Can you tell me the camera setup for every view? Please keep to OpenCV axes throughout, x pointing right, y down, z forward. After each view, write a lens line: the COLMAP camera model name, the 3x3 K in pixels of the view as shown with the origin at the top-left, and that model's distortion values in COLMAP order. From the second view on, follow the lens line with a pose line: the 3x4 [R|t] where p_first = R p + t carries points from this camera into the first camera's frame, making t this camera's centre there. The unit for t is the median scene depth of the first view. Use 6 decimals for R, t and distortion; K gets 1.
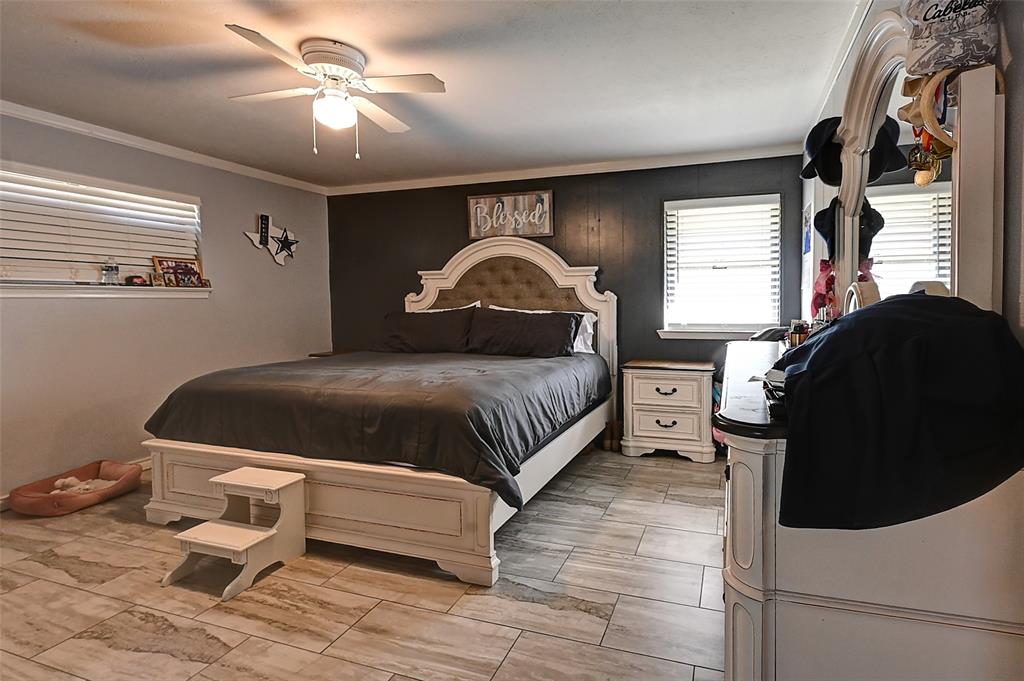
lens RADIAL K [[425.9, 0, 529.5], [0, 425.9, 314.9], [0, 0, 1]] dist [-0.000453, -0.000821]
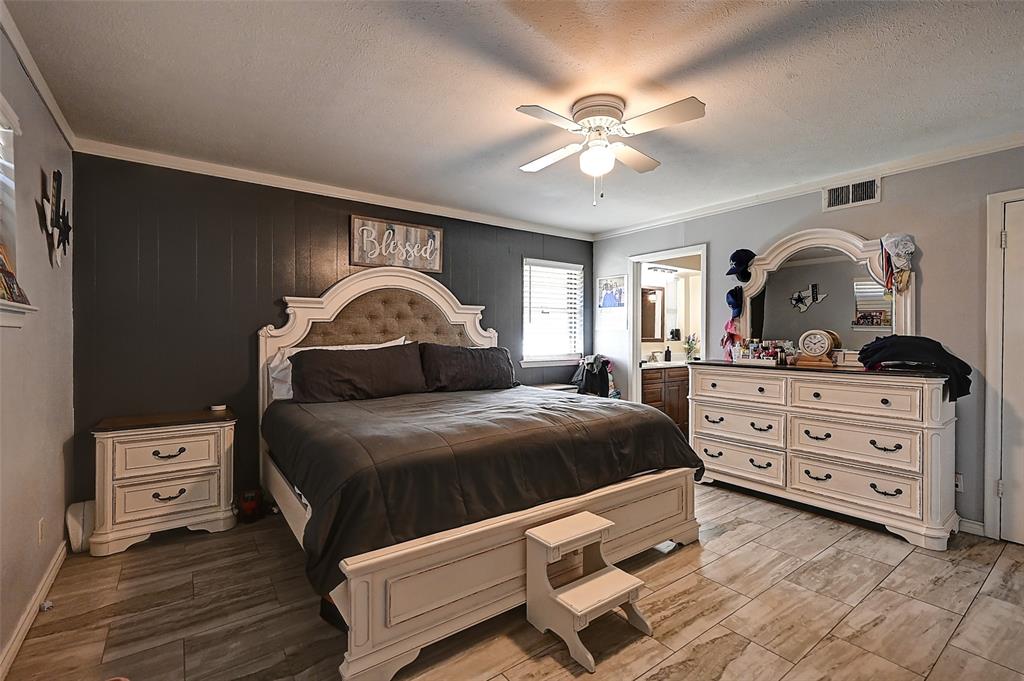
lens RADIAL K [[426.5, 0, 515.8], [0, 426.5, 338.9], [0, 0, 1]] dist [-0.002237, -0.000132]
pose [[0.640178, 0.001483, 0.768225, -0.619543], [0.020833, 0.999597, -0.019290, -0.004543], [-0.767944, 0.028353, 0.639889, 0.213762]]
